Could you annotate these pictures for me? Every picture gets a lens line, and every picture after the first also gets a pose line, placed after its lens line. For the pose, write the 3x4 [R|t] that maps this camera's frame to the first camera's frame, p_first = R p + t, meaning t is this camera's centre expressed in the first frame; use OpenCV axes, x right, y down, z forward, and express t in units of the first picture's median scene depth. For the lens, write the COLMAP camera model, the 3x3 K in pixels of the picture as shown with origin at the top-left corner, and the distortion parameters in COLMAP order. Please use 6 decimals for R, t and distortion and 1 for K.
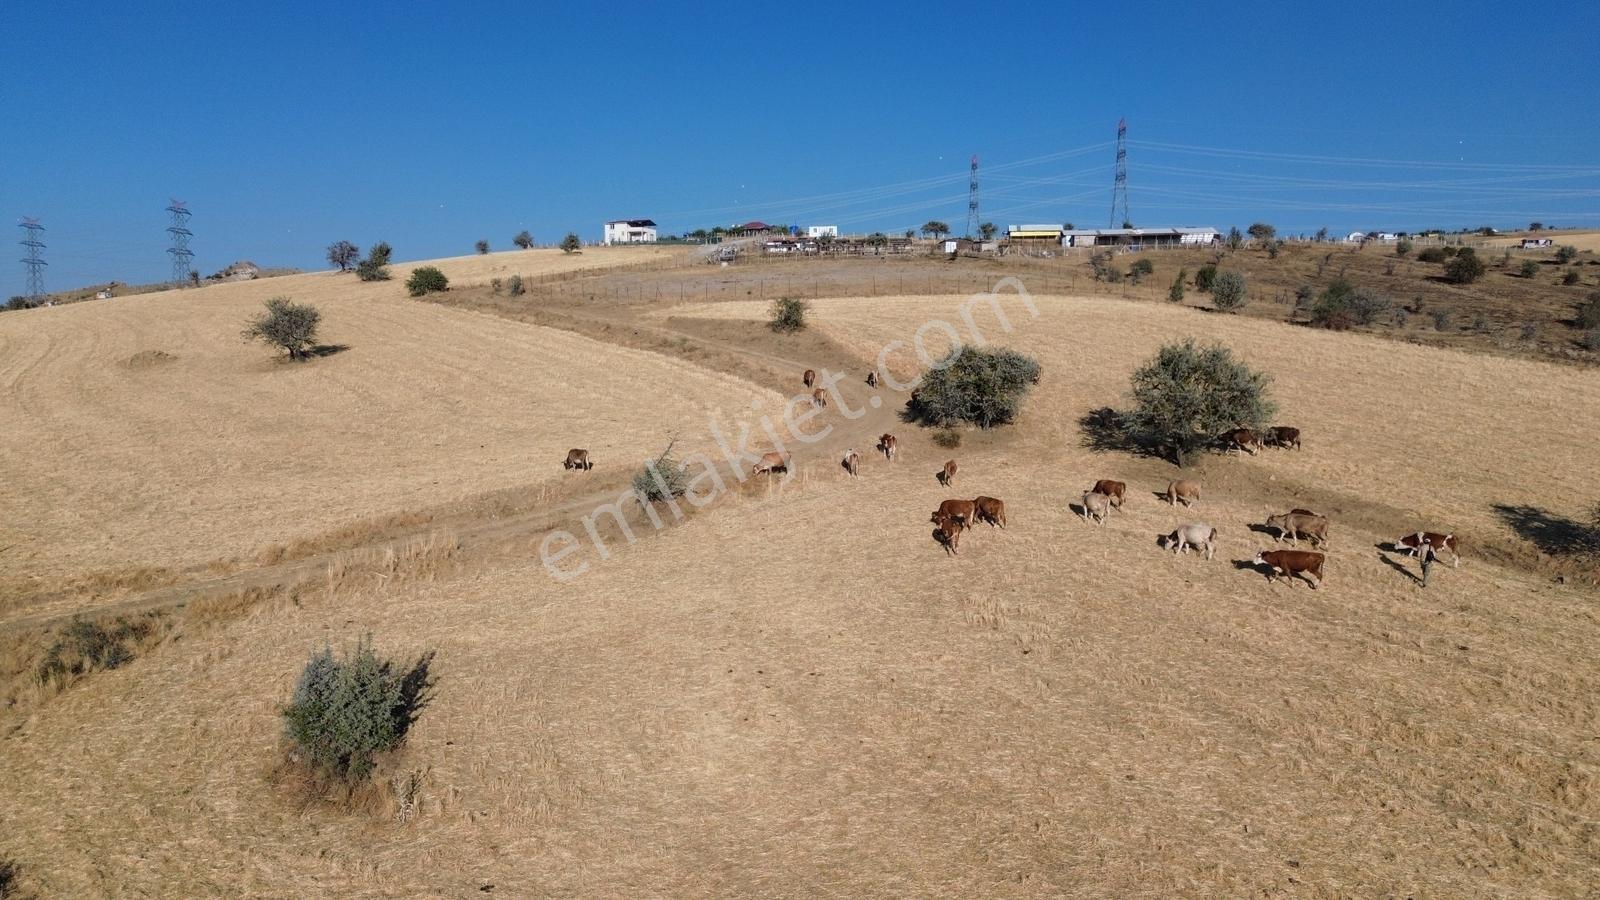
lens RADIAL K [[1136.0, 0, 798.9], [0, 1136.0, 442.6], [0, 0, 1]] dist [0.059754, -0.056464]
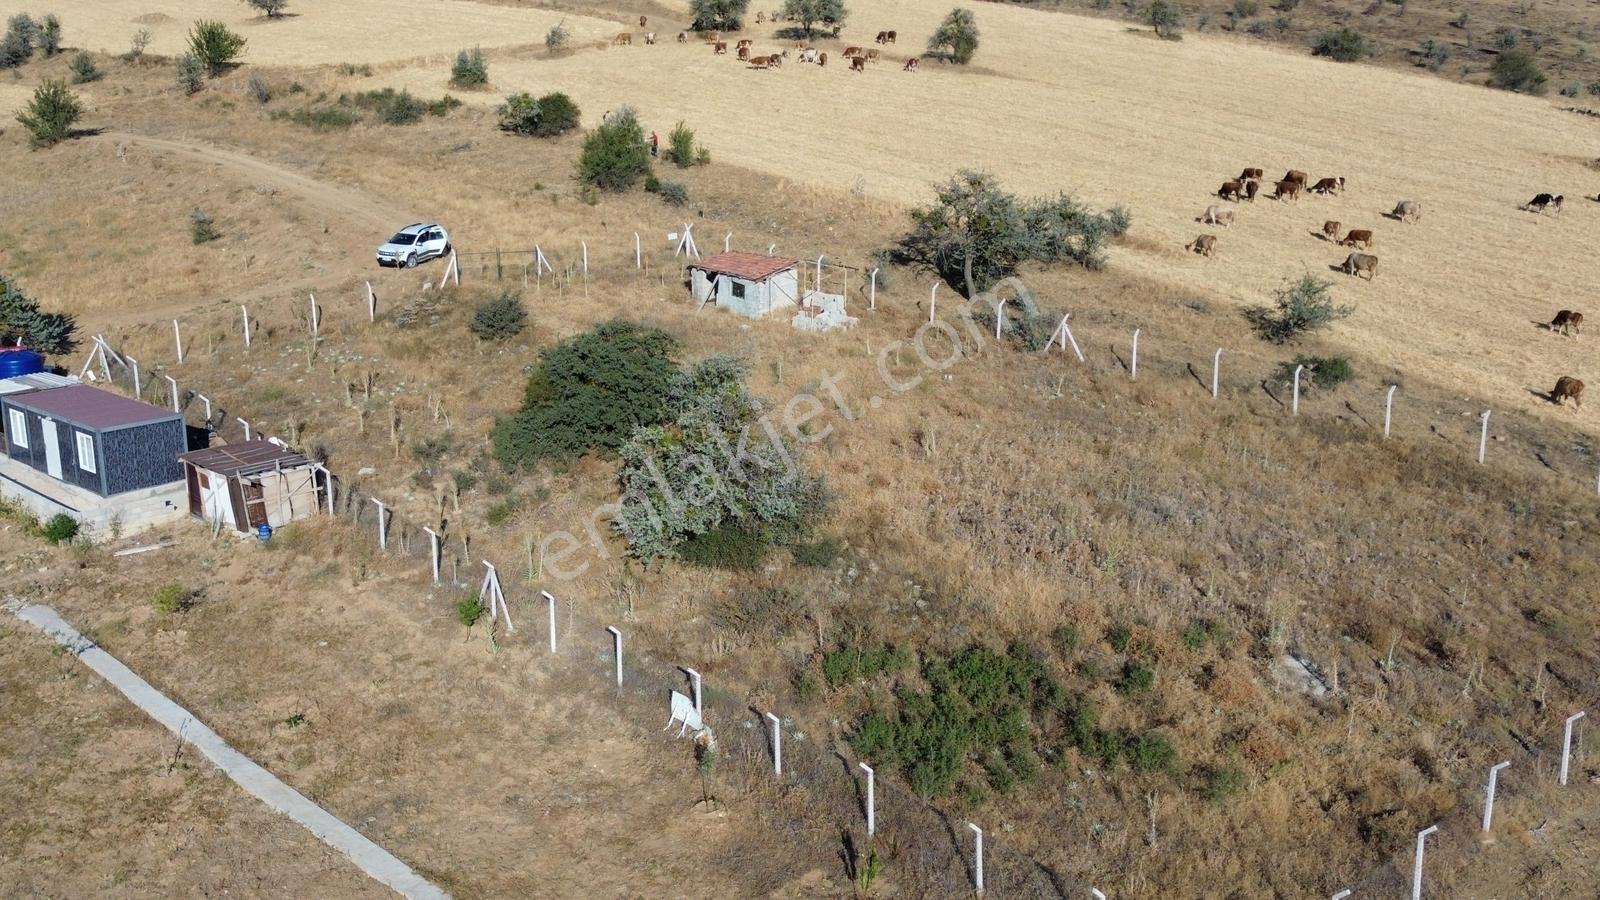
lens RADIAL K [[1499.8, 0, 804.5], [0, 1499.8, 463.0], [0, 0, 1]] dist [0.042257, 0.000000]
pose [[0.996434, -0.016415, 0.082764, 0.021002], [0.004454, 0.989757, 0.142690, 0.094644], [-0.084258, -0.141813, 0.986301, -0.440523]]
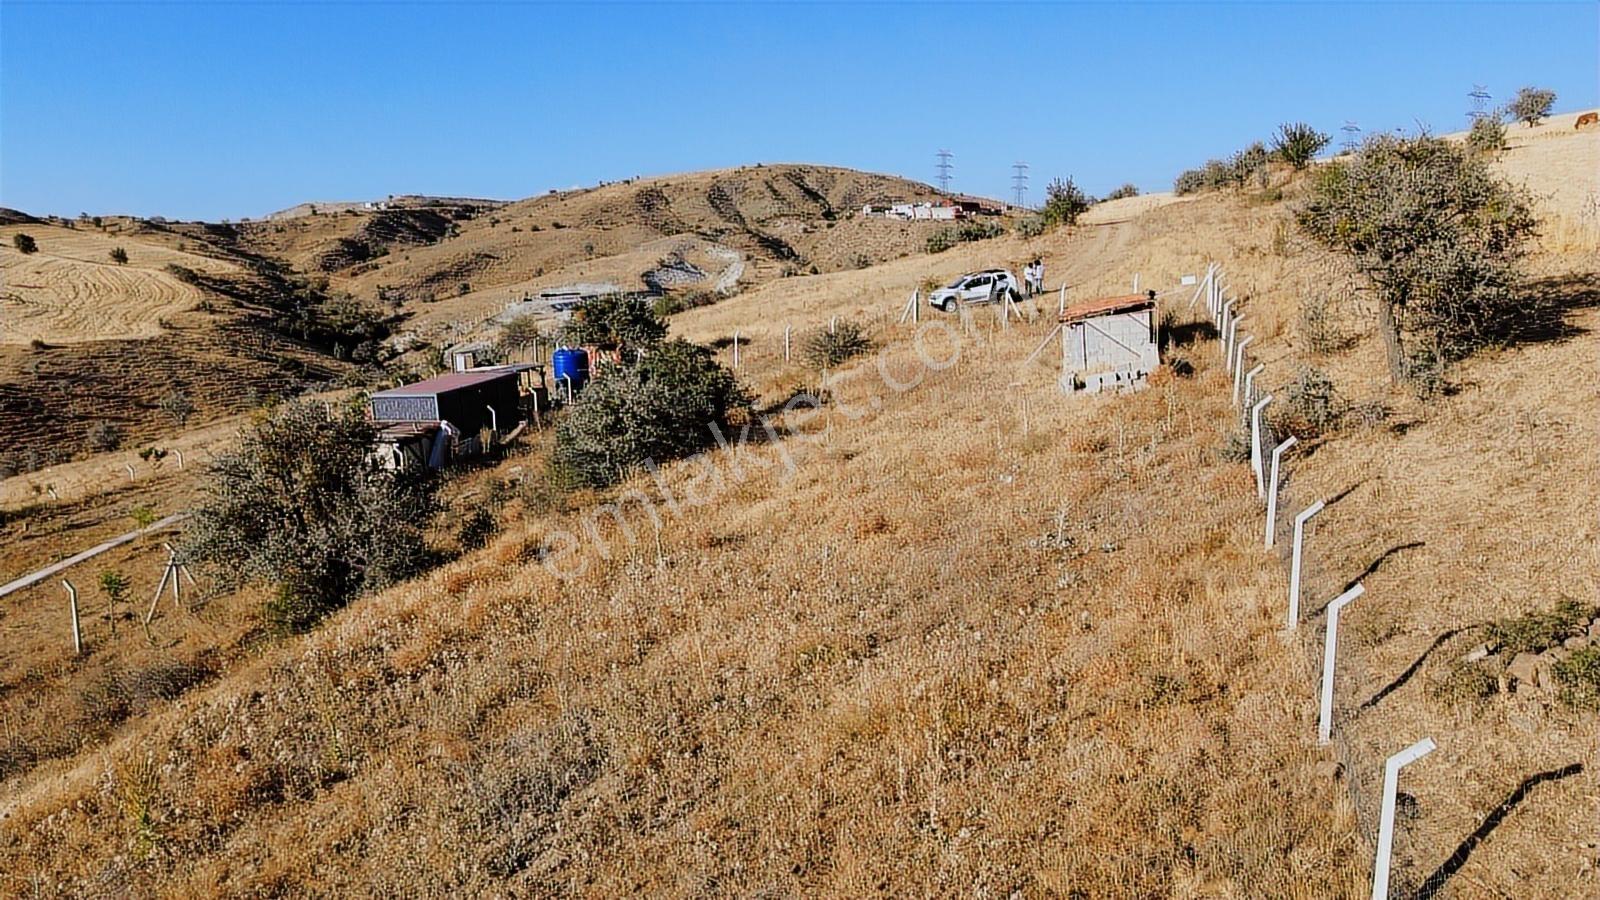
lens RADIAL K [[1136.0, 0, 811.1], [0, 1136.0, 446.4], [0, 0, 1]] dist [0.059754, -0.056464]
pose [[0.536768, 0.123479, -0.834645, 0.154190], [-0.061511, 0.992328, 0.107248, 0.103431], [0.841485, -0.006227, 0.540245, -0.253498]]
